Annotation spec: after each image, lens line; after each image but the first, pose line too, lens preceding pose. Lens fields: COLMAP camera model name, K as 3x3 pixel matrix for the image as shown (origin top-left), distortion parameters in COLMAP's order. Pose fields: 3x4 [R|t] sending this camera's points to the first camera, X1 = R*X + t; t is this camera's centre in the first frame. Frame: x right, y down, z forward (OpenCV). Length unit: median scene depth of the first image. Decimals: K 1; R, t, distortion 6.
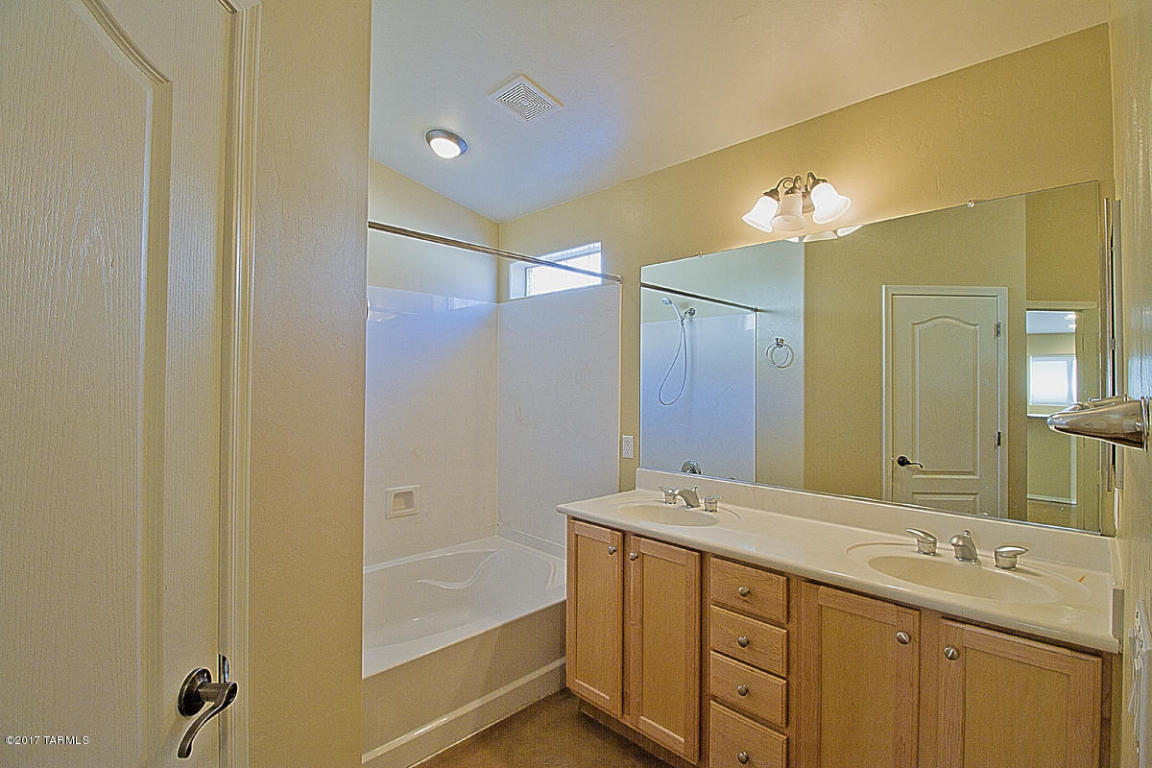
lens RADIAL K [[530.4, 0, 577.6], [0, 530.4, 379.4], [0, 0, 1]] dist [0.001735, -0.015487]
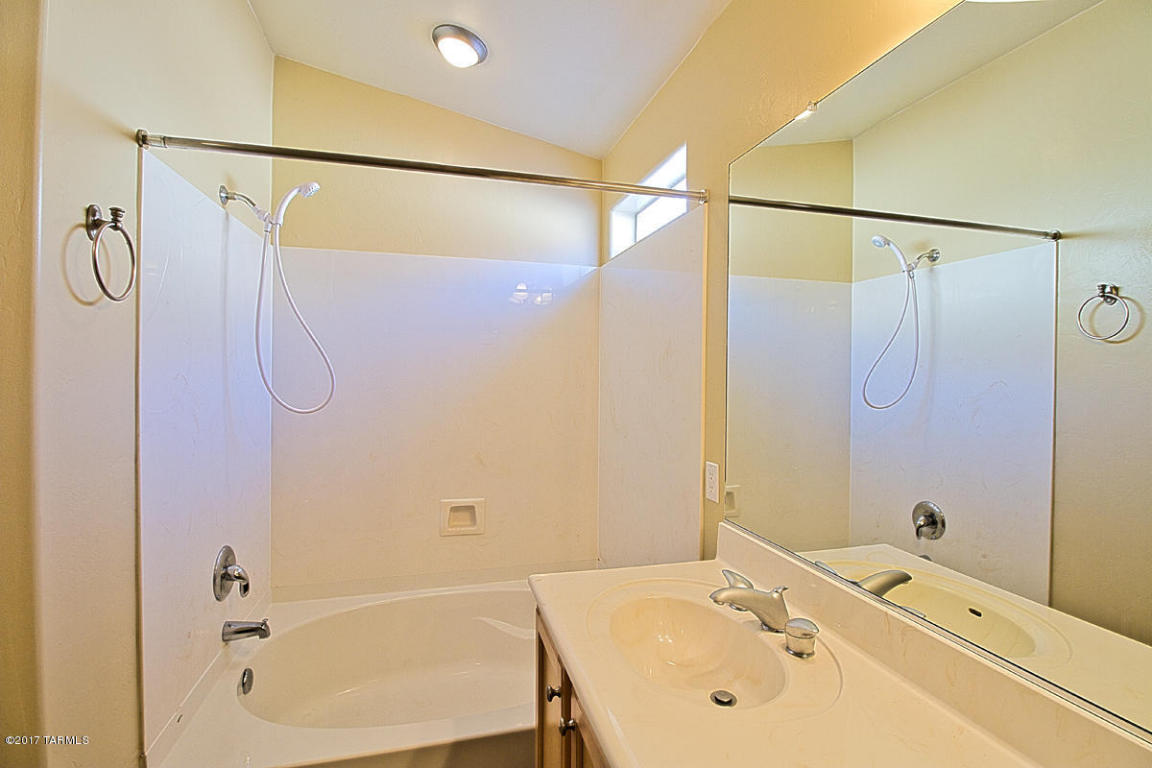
lens RADIAL K [[530.4, 0, 577.6], [0, 530.4, 379.4], [0, 0, 1]] dist [0.001735, -0.015487]
pose [[0.866944, 0.007666, -0.498346, 0.227154], [0.000951, 0.999854, 0.017034, 0.004252], [0.498404, -0.015242, 0.866811, 0.376667]]
